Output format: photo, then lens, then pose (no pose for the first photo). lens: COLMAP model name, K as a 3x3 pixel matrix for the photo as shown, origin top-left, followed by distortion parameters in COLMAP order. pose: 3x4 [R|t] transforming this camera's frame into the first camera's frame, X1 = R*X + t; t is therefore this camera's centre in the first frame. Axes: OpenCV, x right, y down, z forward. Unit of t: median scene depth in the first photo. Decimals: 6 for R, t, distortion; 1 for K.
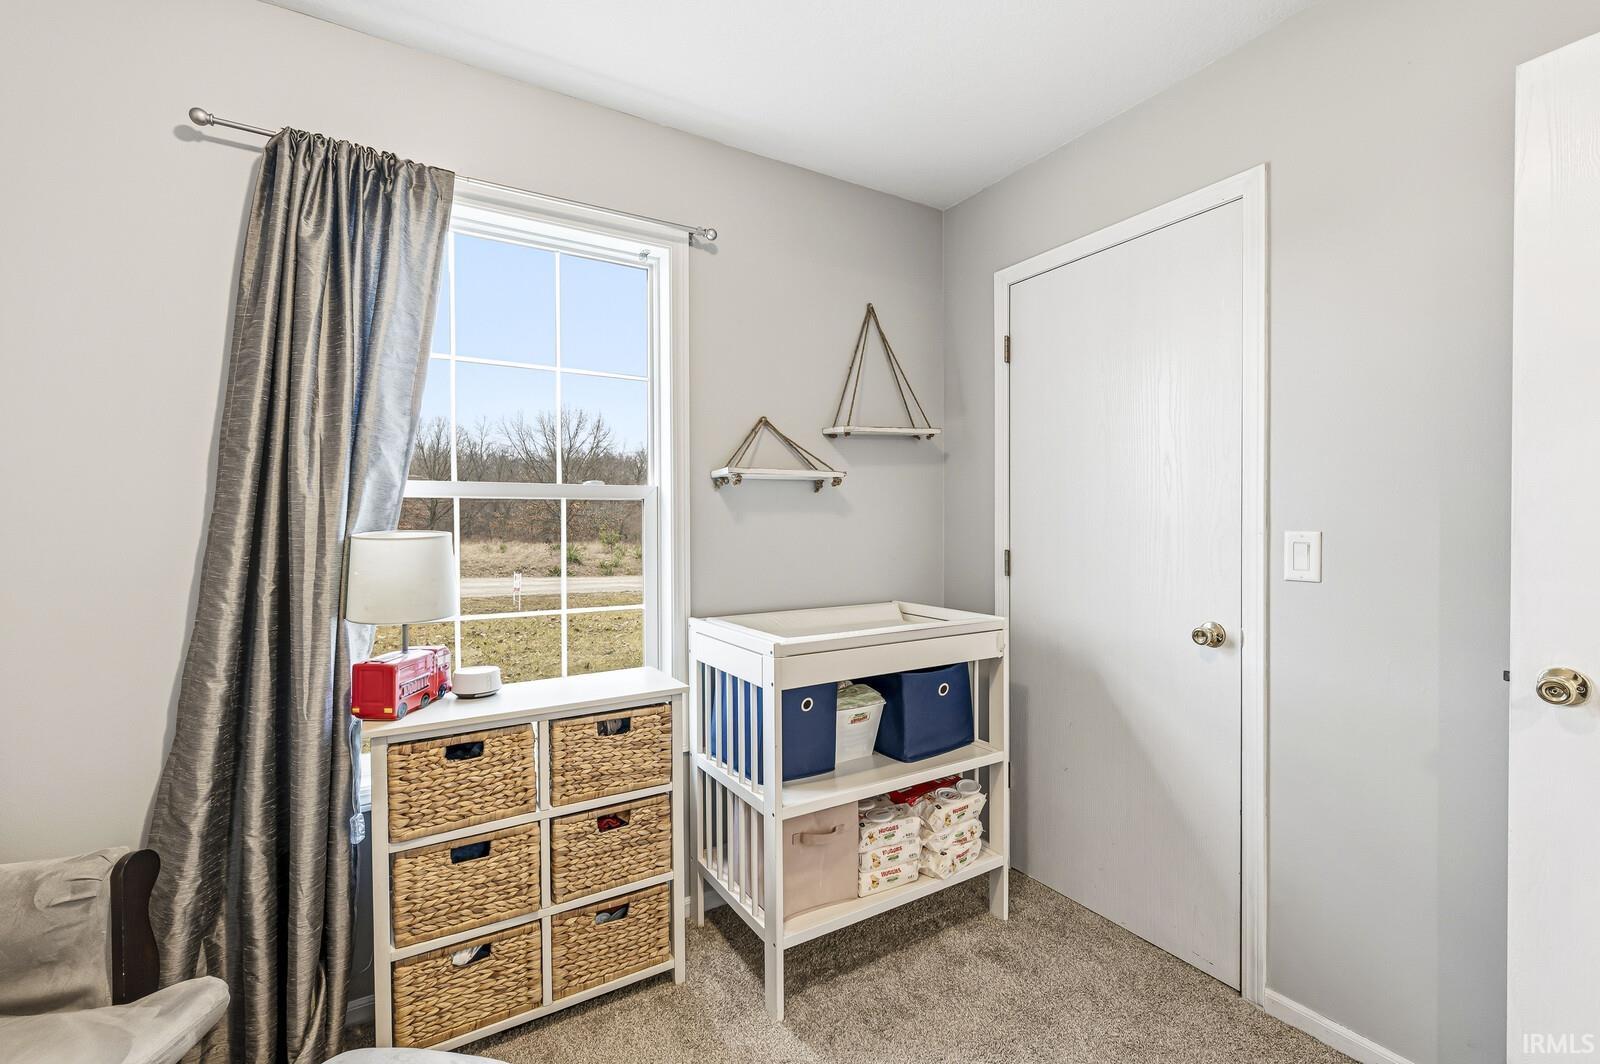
lens RADIAL K [[697.3, 0, 807.2], [0, 697.3, 521.6], [0, 0, 1]] dist [0.001501, 0.000525]
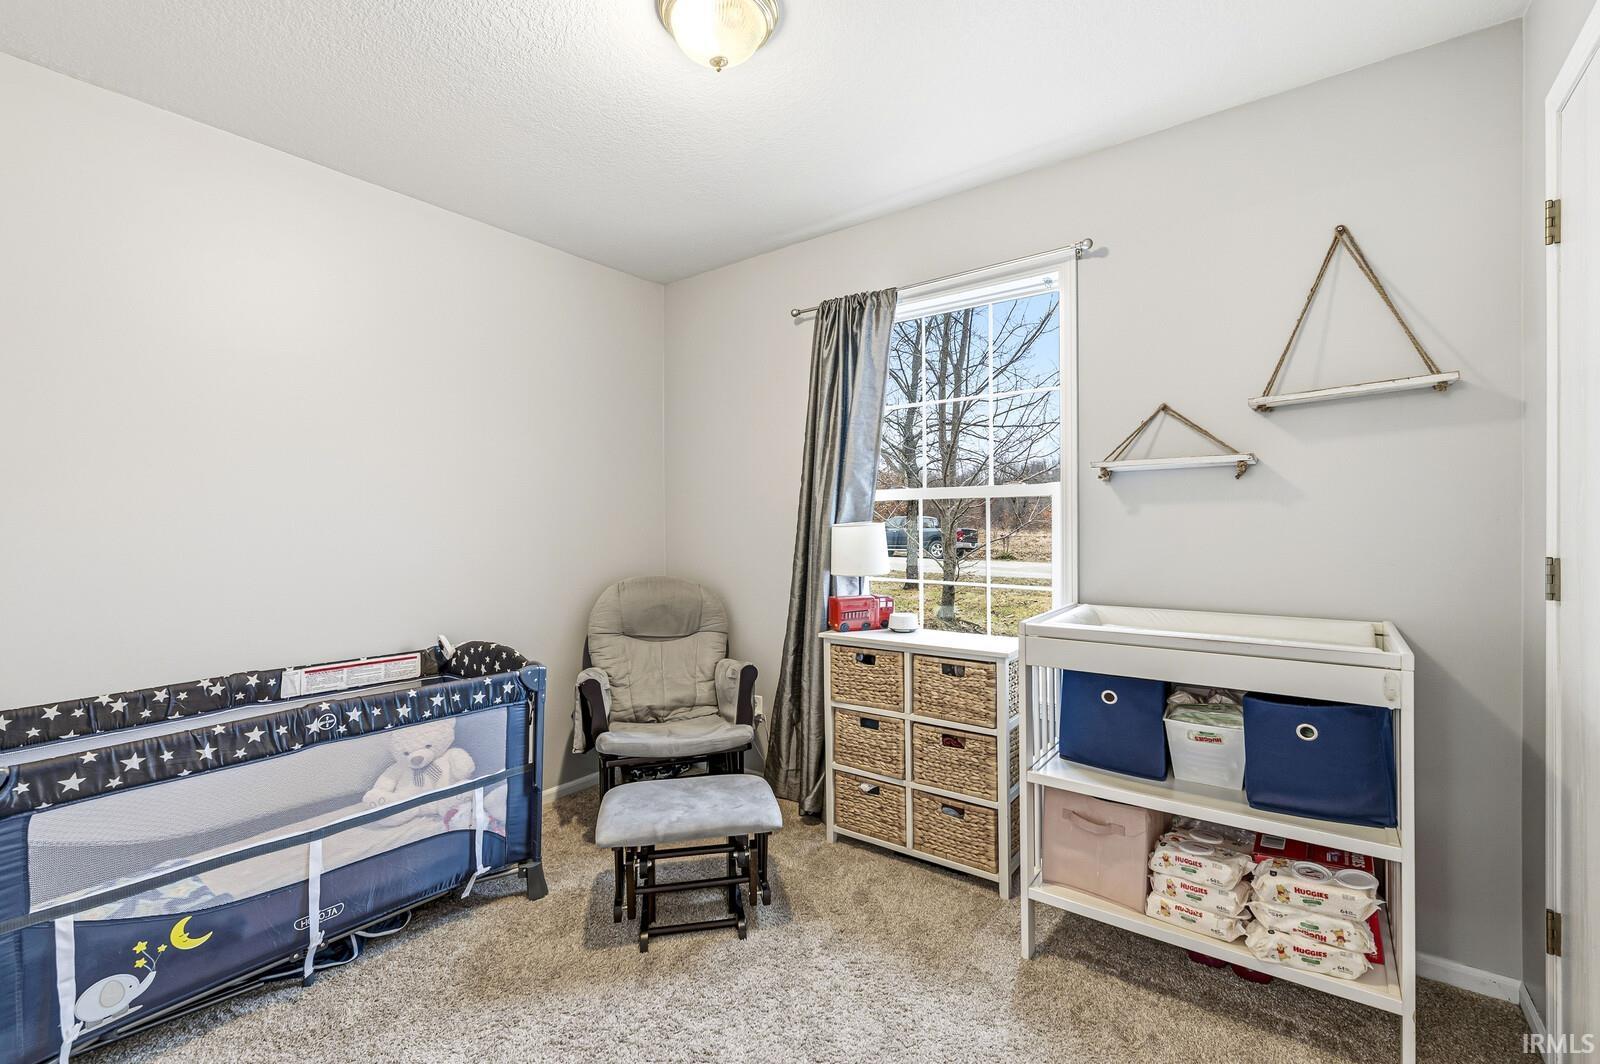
lens RADIAL K [[697.3, 0, 816.7], [0, 697.3, 522.5], [0, 0, 1]] dist [0.001501, 0.000525]
pose [[0.372125, -0.000637, -0.928182, 0.818570], [0.005309, 0.999985, 0.001442, 0.010967], [0.928167, -0.005464, 0.372123, 0.259629]]
